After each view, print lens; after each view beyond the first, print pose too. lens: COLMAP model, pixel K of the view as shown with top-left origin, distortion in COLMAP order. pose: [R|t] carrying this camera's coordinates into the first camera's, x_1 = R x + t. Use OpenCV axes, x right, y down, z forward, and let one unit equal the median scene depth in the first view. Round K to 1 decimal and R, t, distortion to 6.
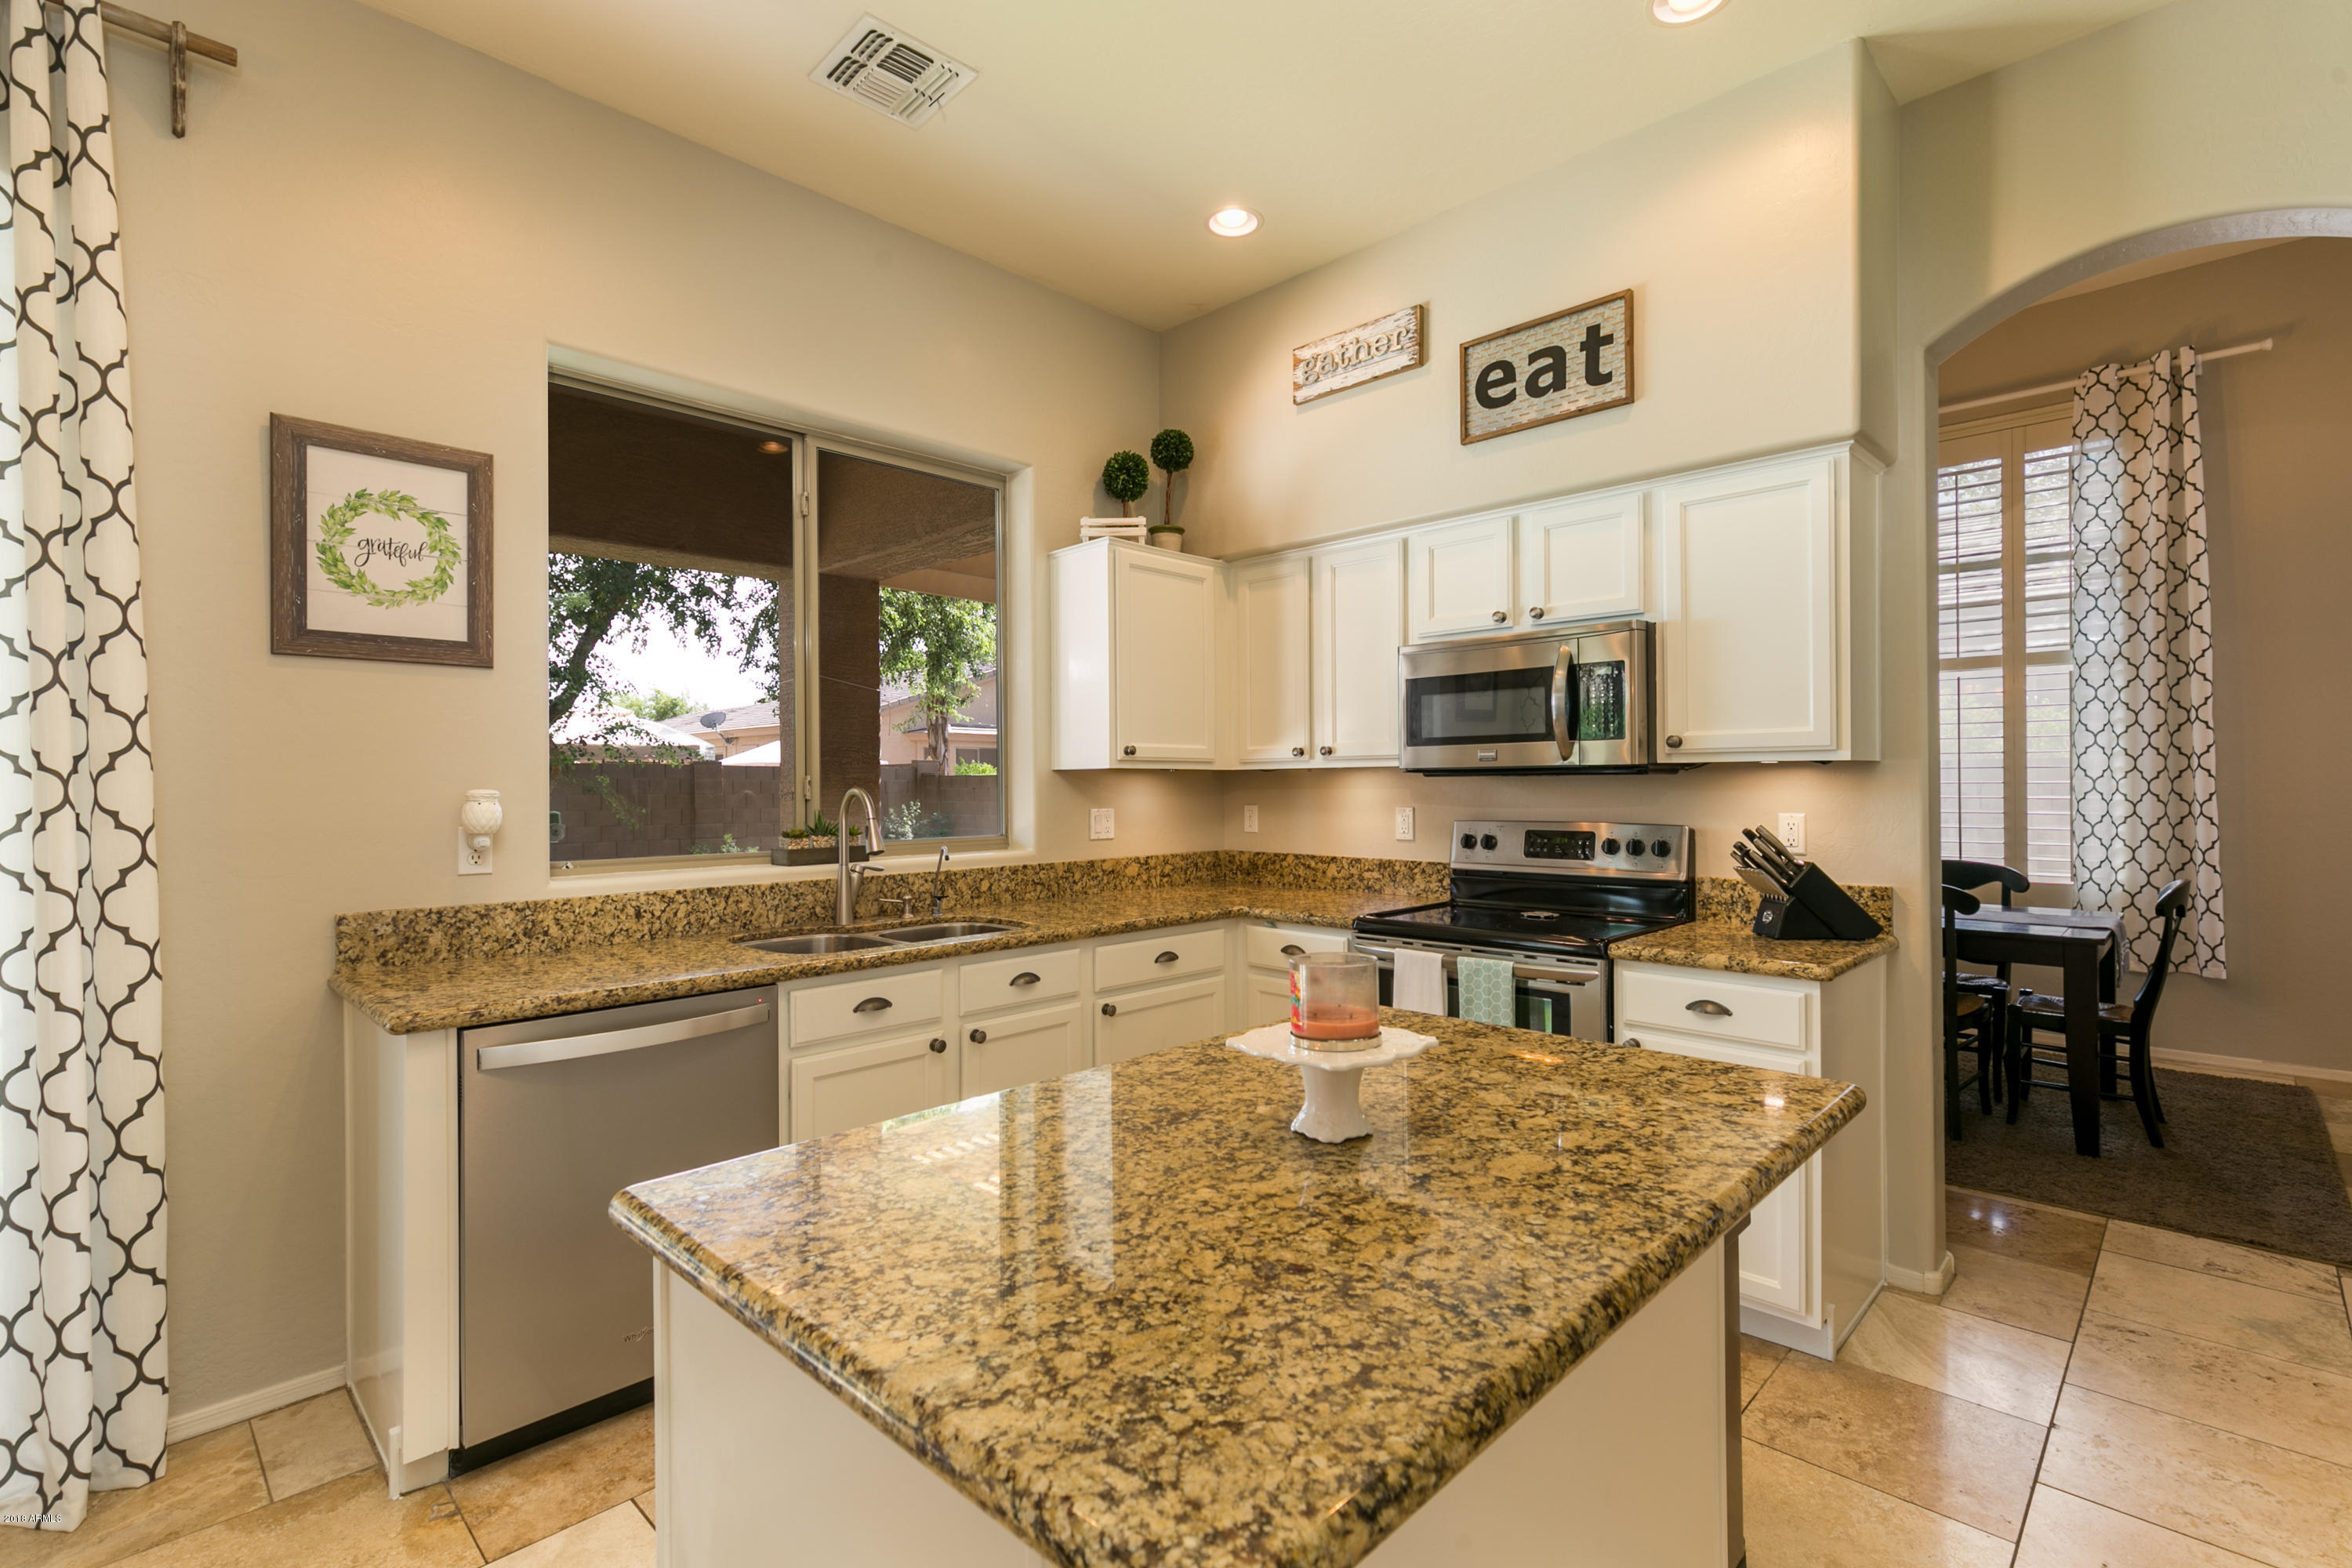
lens RADIAL K [[1076.7, 0, 1176.9], [0, 1076.7, 781.2], [0, 0, 1]] dist [0.010095, -0.002786]
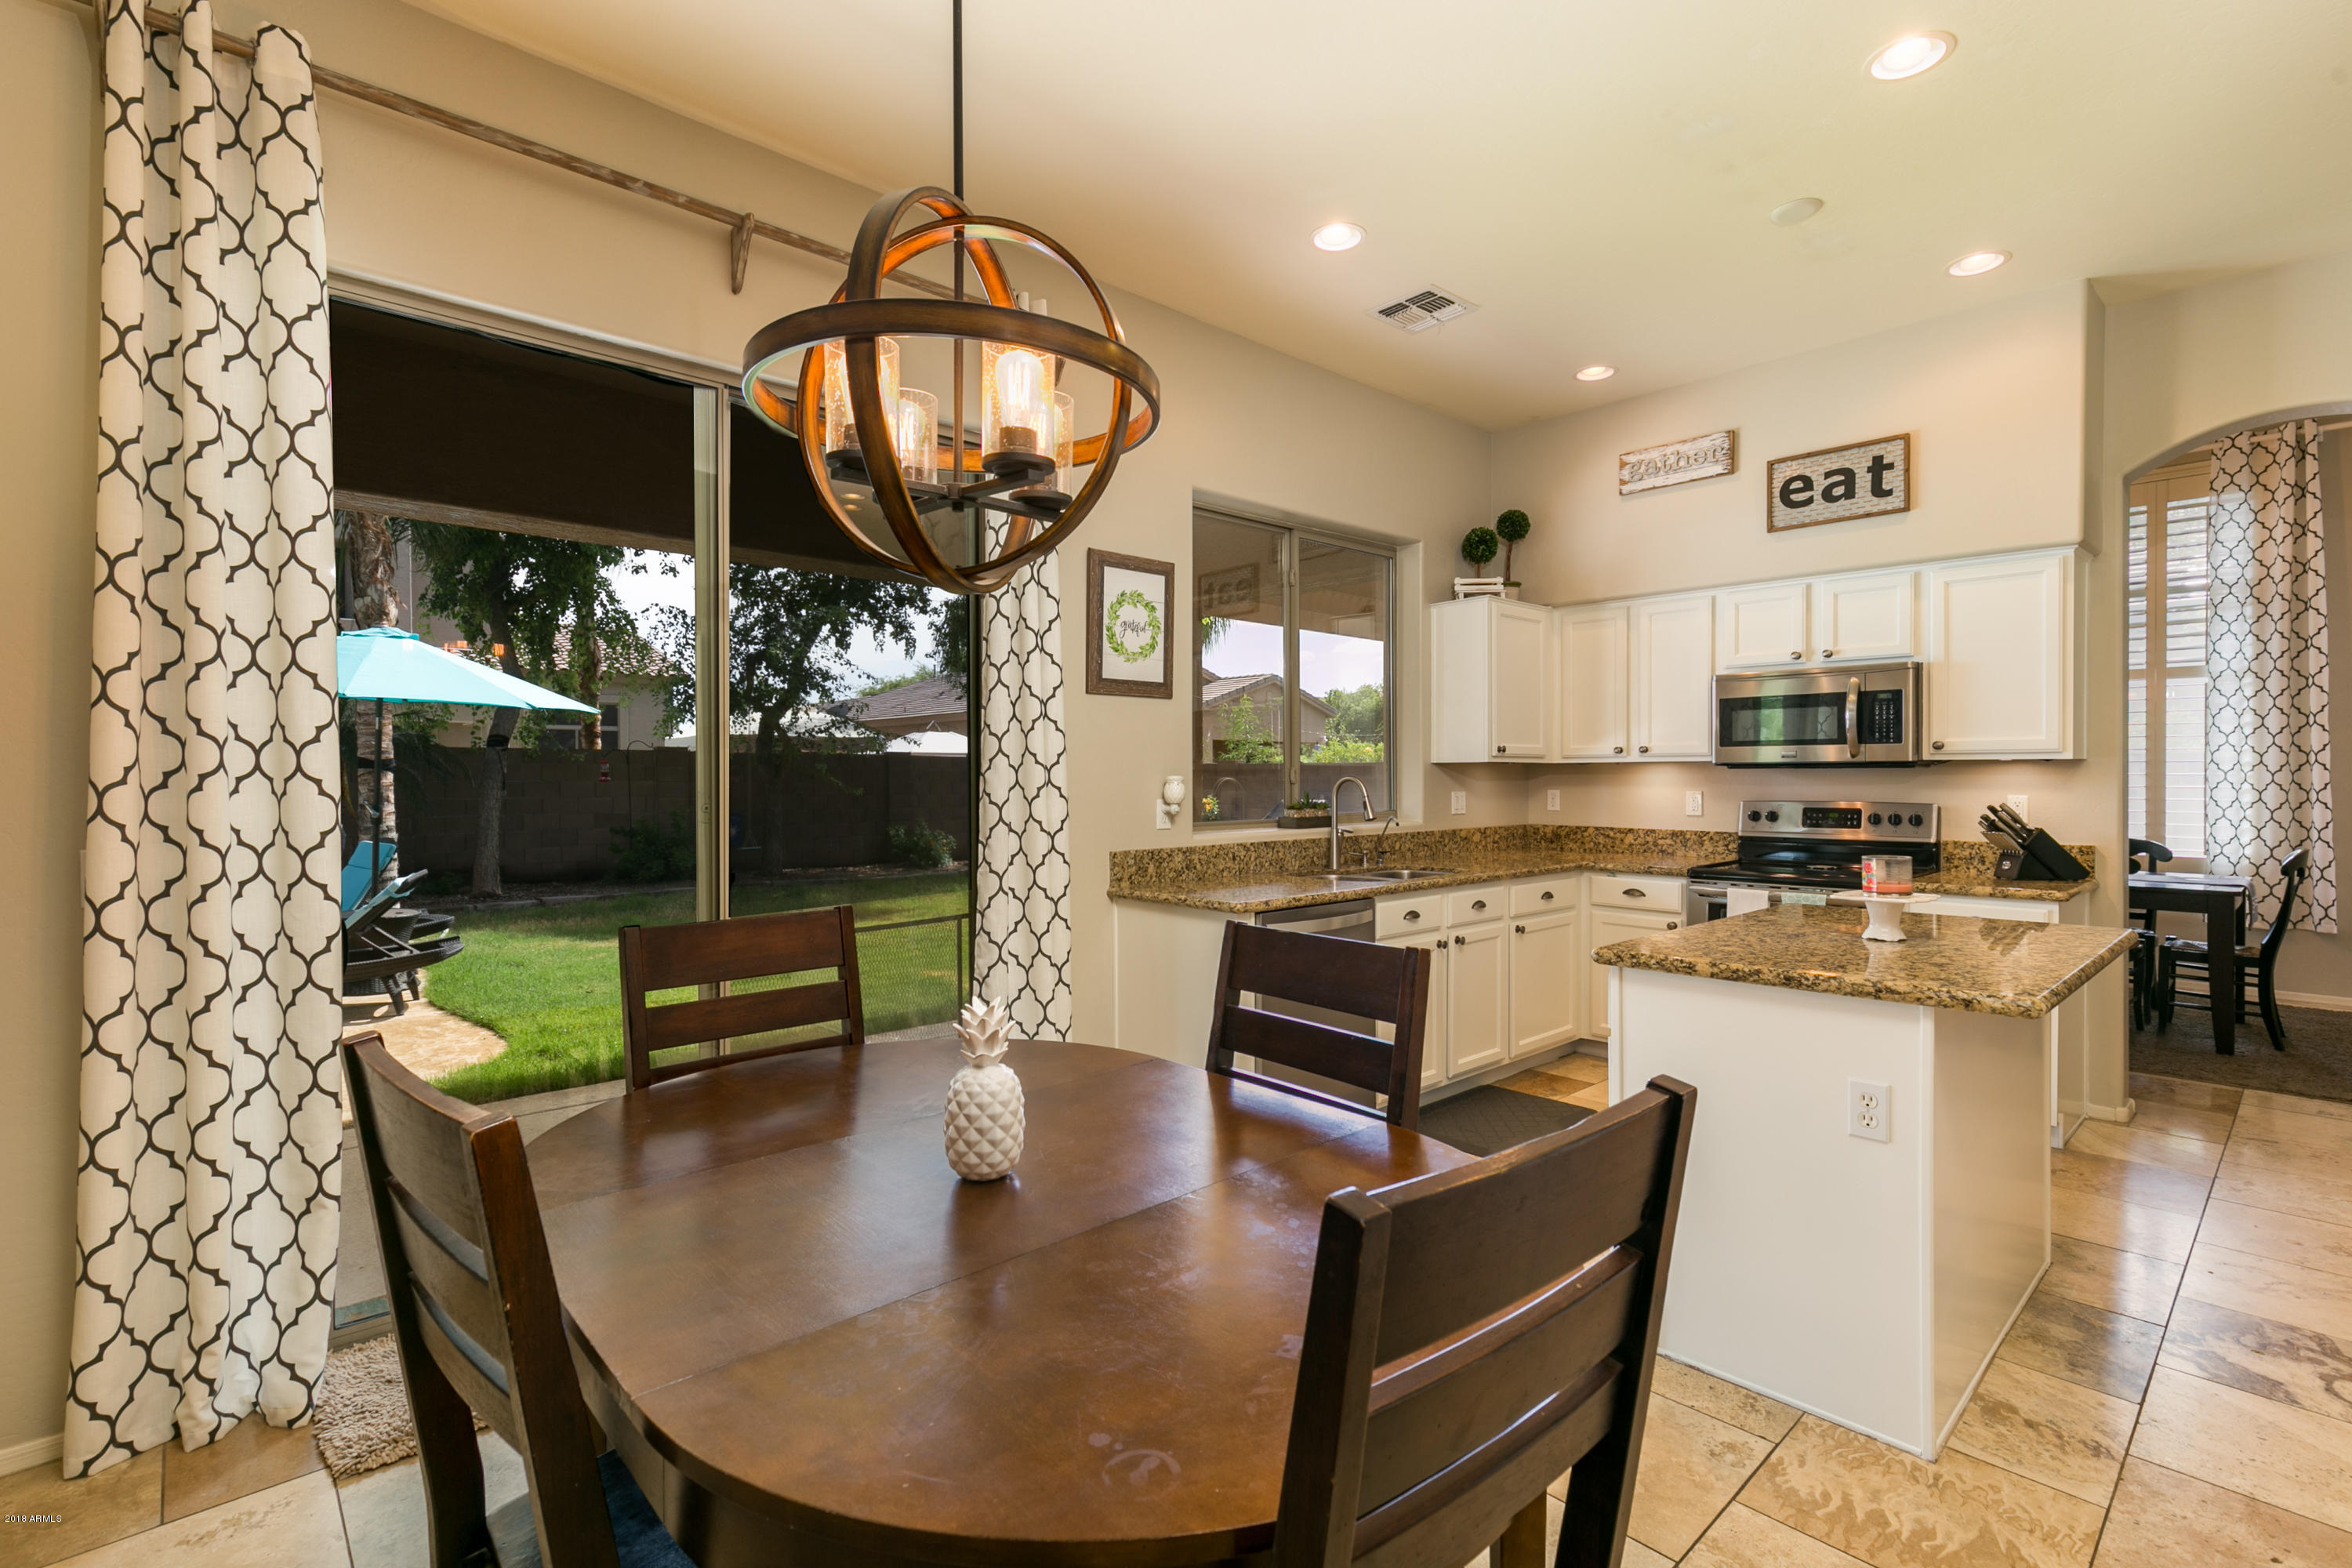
lens RADIAL K [[1076.7, 0, 1176.1], [0, 1076.7, 780.9], [0, 0, 1]] dist [0.010095, -0.002786]
pose [[0.998649, 0.003347, -0.051850, -0.421879], [-0.002817, 0.999943, 0.010287, -0.000762], [0.051882, -0.010127, 0.998602, -0.439304]]
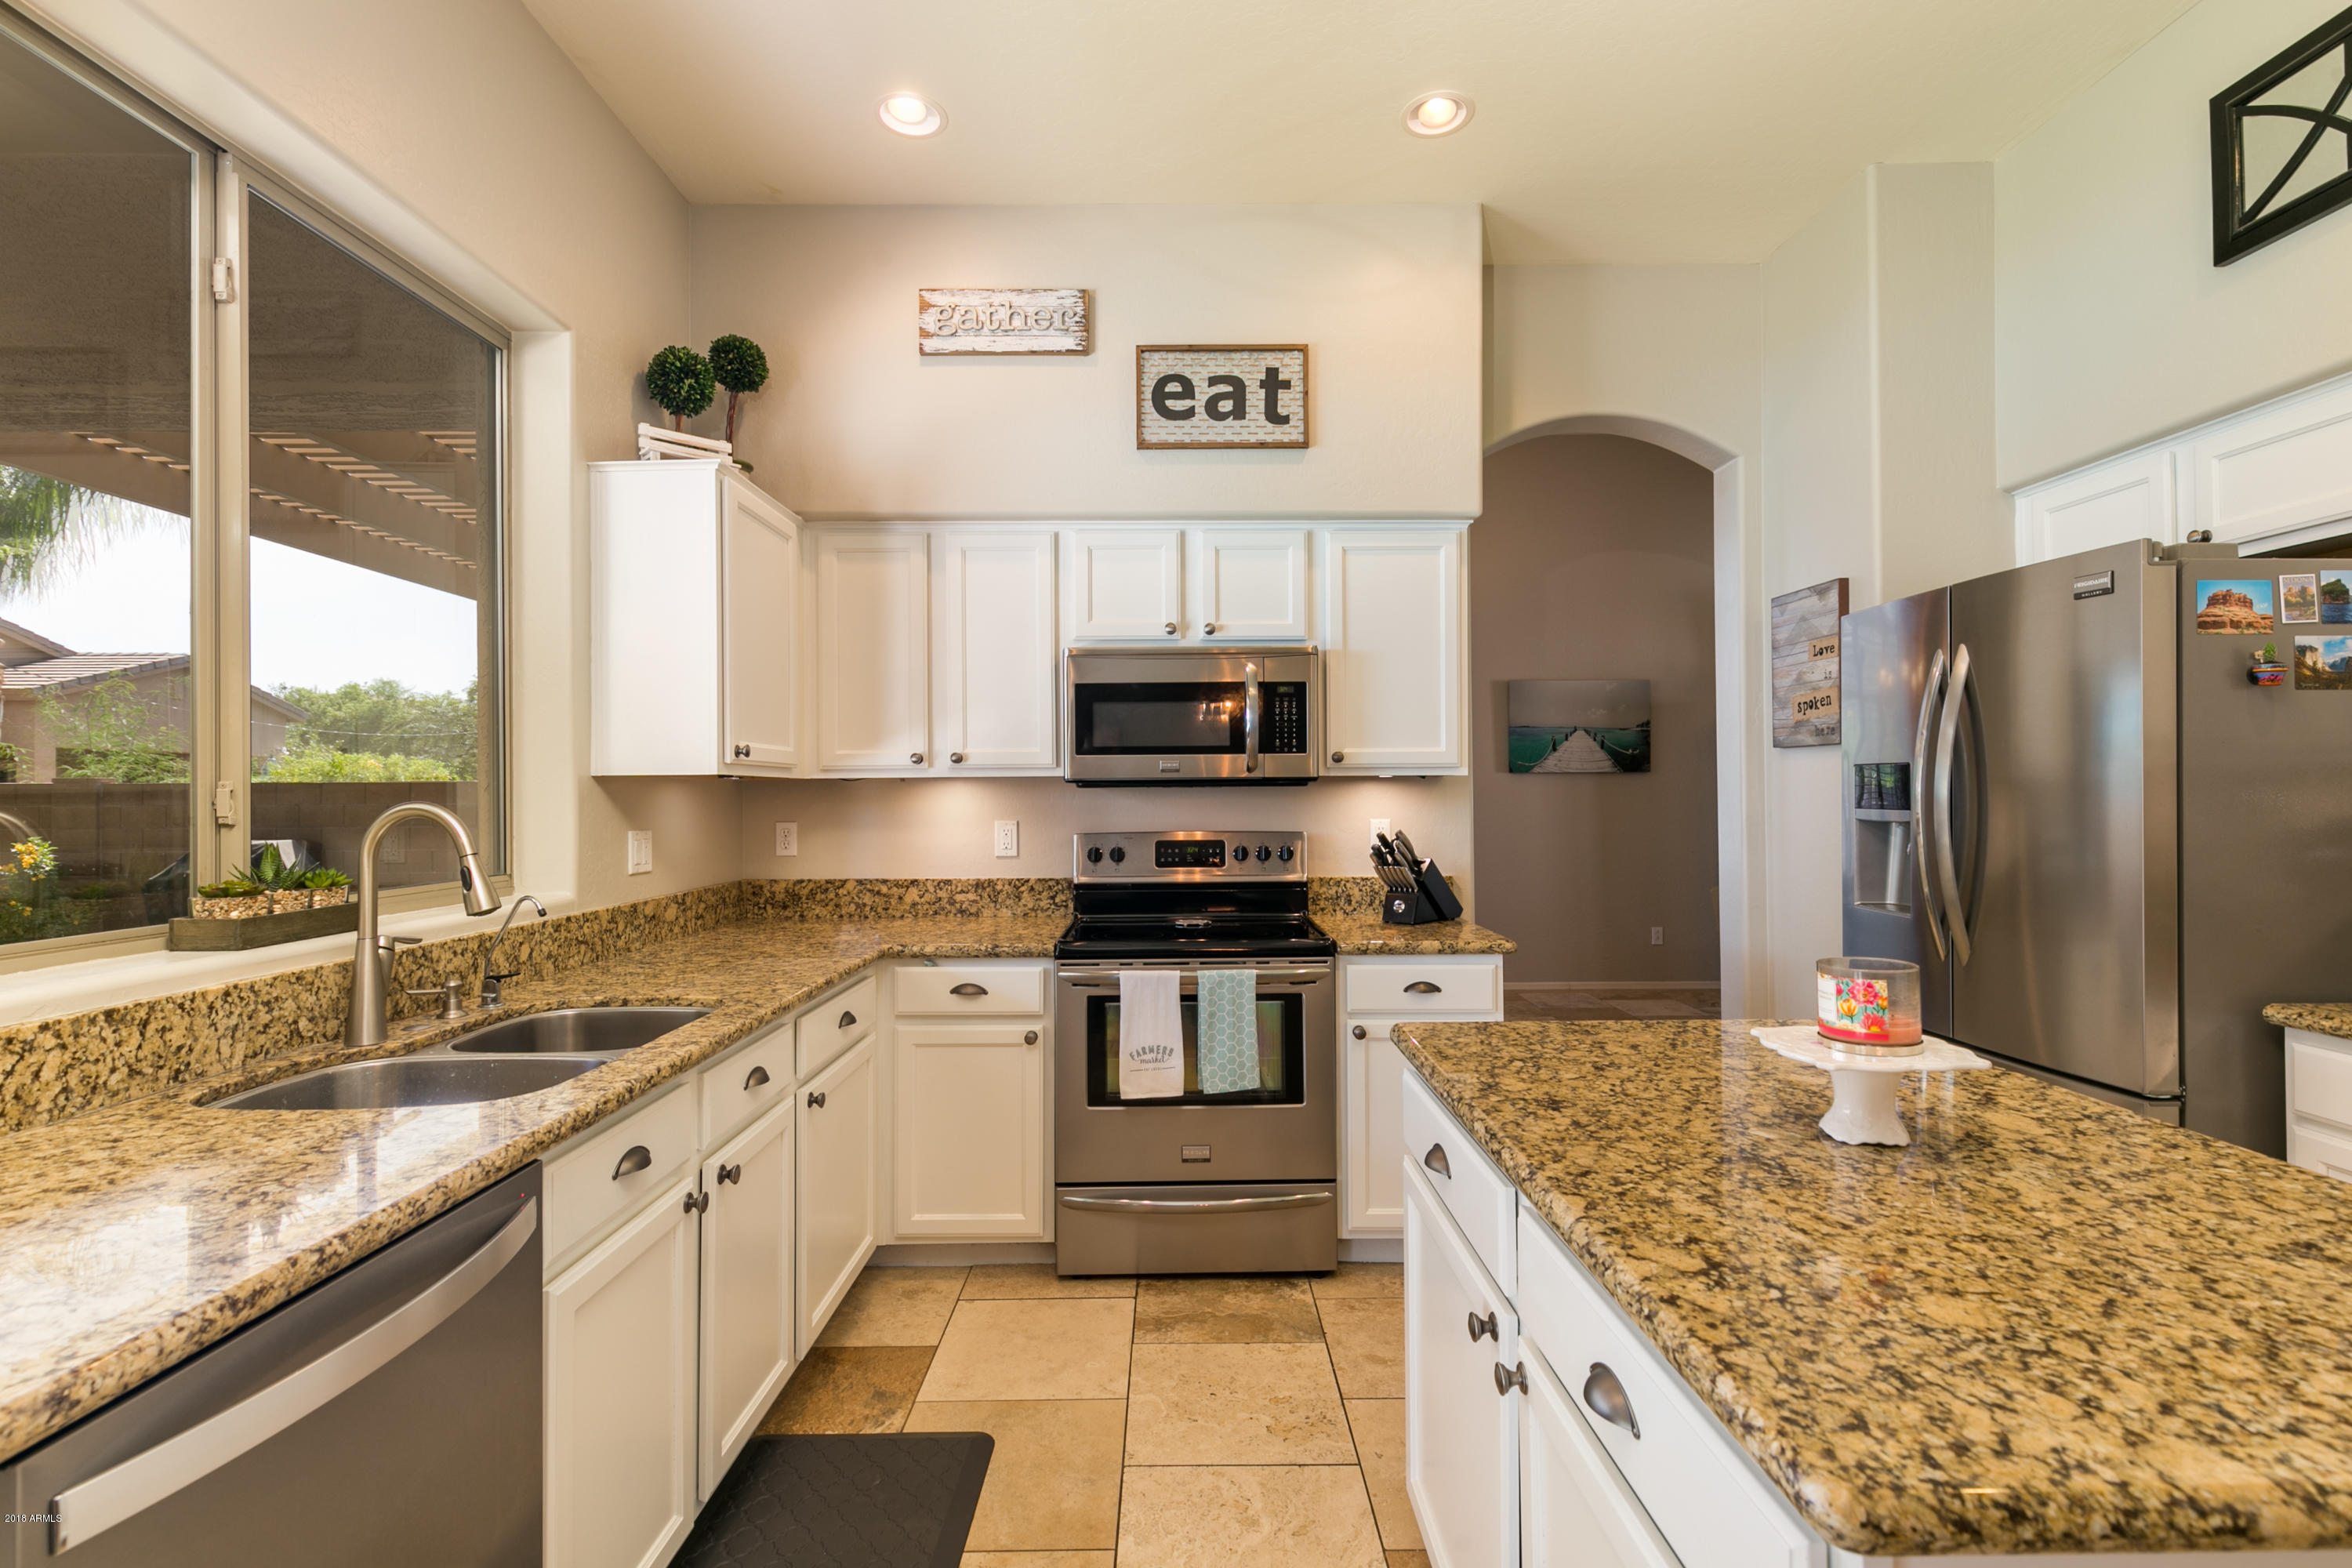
lens RADIAL K [[1076.7, 0, 1184.5], [0, 1076.7, 784.4], [0, 0, 1]] dist [0.010095, -0.002786]
pose [[0.709796, 0.006228, 0.704380, -0.382294], [0.000665, 0.999955, -0.009512, 0.001919], [-0.704407, 0.007220, 0.709759, 0.272118]]
